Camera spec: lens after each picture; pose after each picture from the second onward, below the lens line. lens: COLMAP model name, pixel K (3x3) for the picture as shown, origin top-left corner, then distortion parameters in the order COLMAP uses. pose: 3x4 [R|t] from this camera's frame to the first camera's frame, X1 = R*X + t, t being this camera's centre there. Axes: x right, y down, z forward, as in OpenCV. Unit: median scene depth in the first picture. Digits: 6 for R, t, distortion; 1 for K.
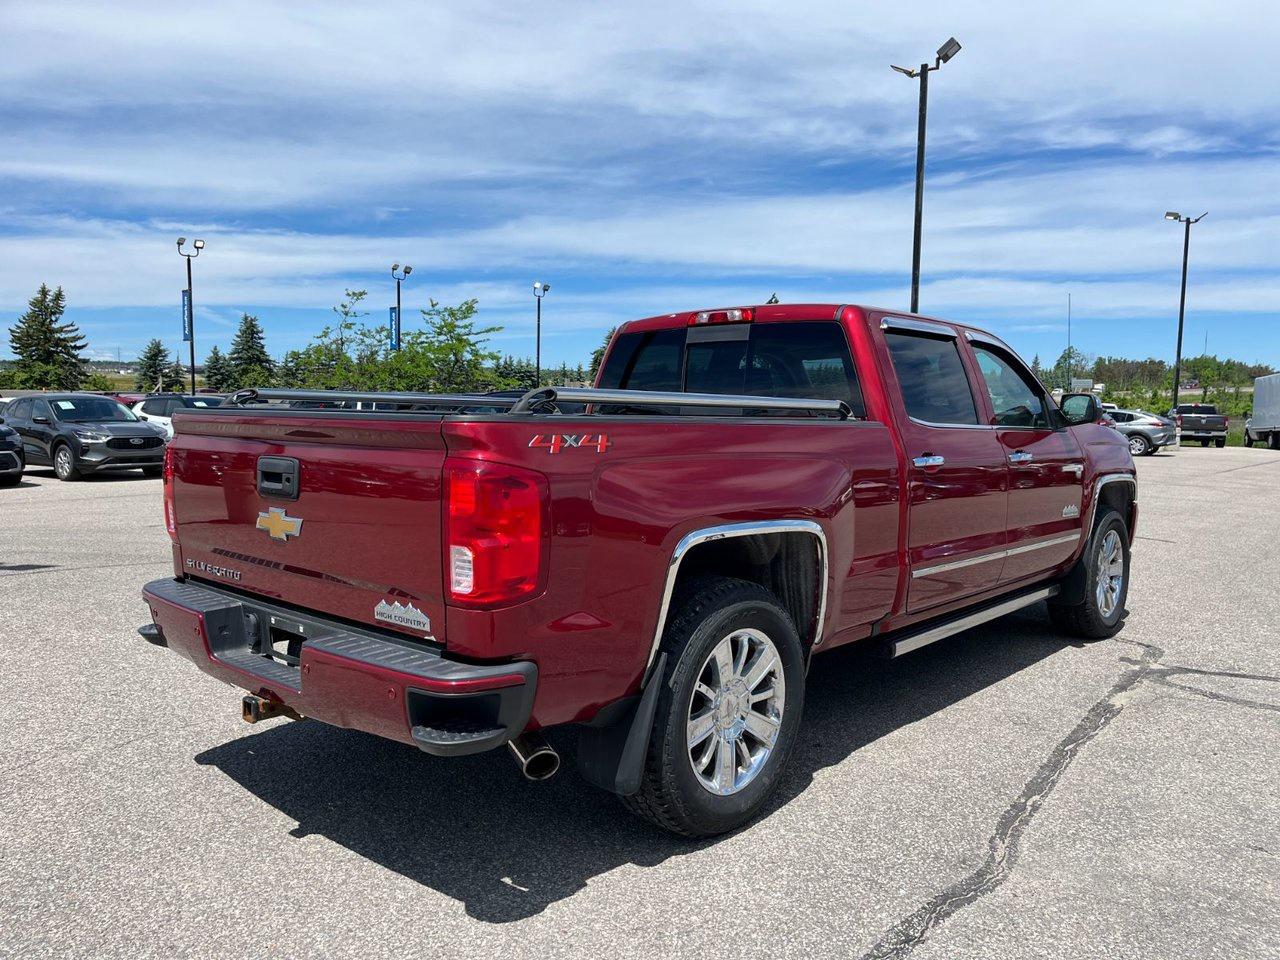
lens RADIAL K [[970.5, 0, 642.2], [0, 970.5, 497.9], [0, 0, 1]] dist [0.050294, -0.065802]
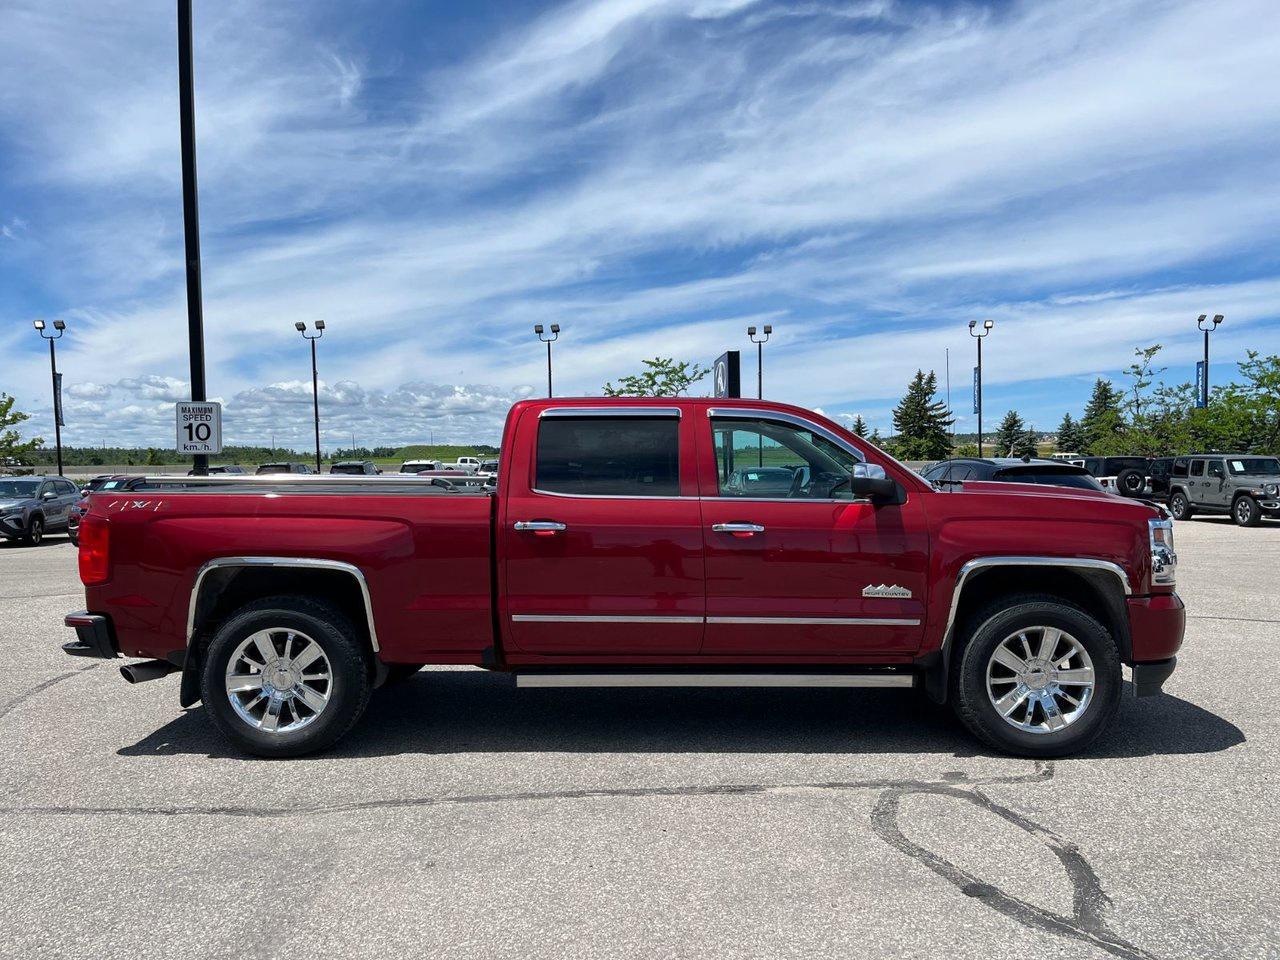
lens RADIAL K [[970.5, 0, 667.4], [0, 970.5, 521.0], [0, 0, 1]] dist [0.050294, -0.065802]
pose [[0.657798, 0.023981, -0.752813, 0.112525], [-0.055830, 0.998296, -0.016982, -0.002927], [0.751122, 0.053200, 0.658016, 0.028810]]
